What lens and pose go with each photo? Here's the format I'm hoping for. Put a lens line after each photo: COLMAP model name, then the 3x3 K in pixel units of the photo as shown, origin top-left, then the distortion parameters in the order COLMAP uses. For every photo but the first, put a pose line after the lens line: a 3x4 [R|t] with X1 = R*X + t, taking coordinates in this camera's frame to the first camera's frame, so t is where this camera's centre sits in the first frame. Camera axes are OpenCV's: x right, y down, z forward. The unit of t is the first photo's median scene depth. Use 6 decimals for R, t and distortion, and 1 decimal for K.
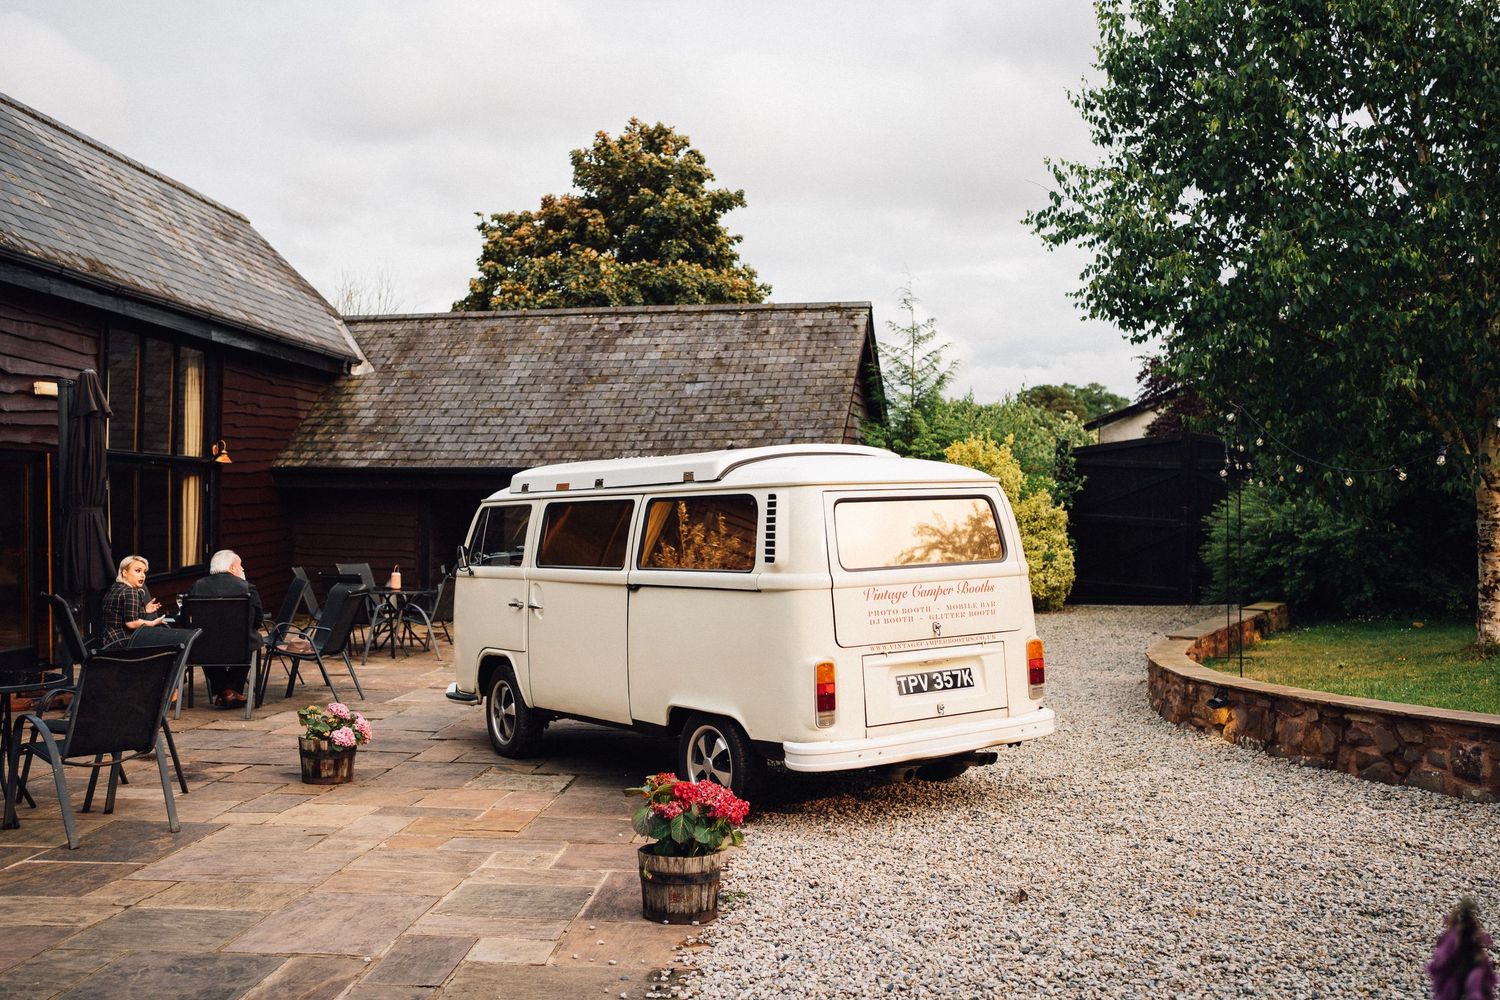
lens RADIAL K [[1532.5, 0, 747.9], [0, 1532.5, 477.6], [0, 0, 1]] dist [-0.007422, -0.001669]
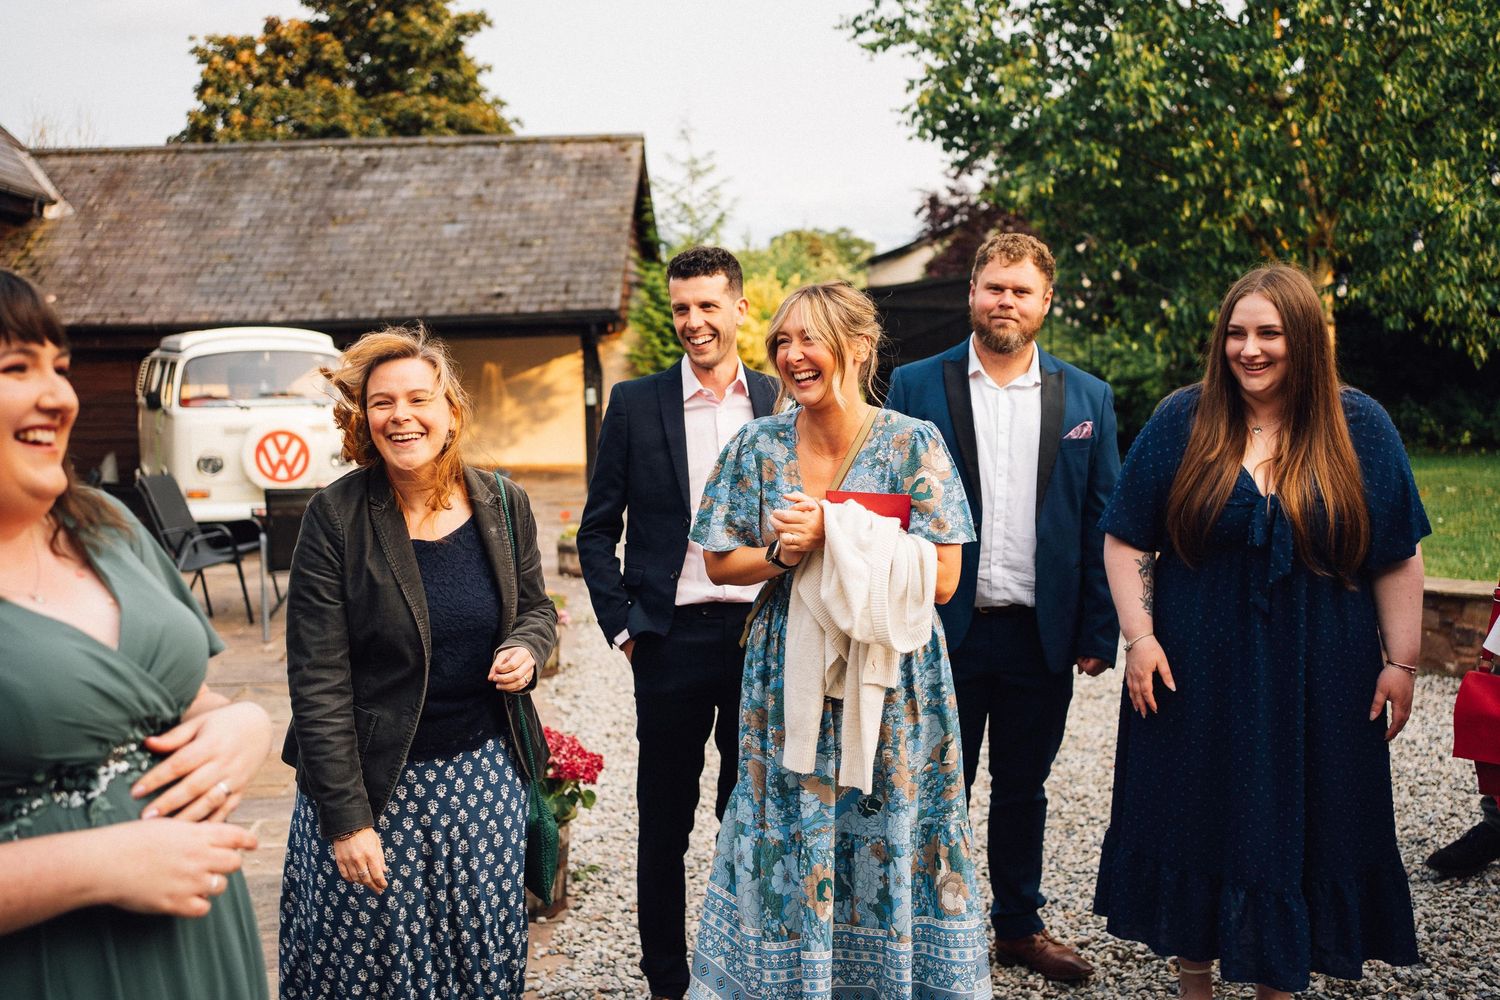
lens RADIAL K [[1401.5, 0, 750.0], [0, 1401.5, 500.0], [0, 0, 1]] dist [-0.001601, -0.001023]
pose [[0.982185, -0.045018, 0.182443, -0.020872], [0.022097, 0.991813, 0.125769, 0.000038], [-0.186612, -0.119497, 0.975139, 0.138765]]
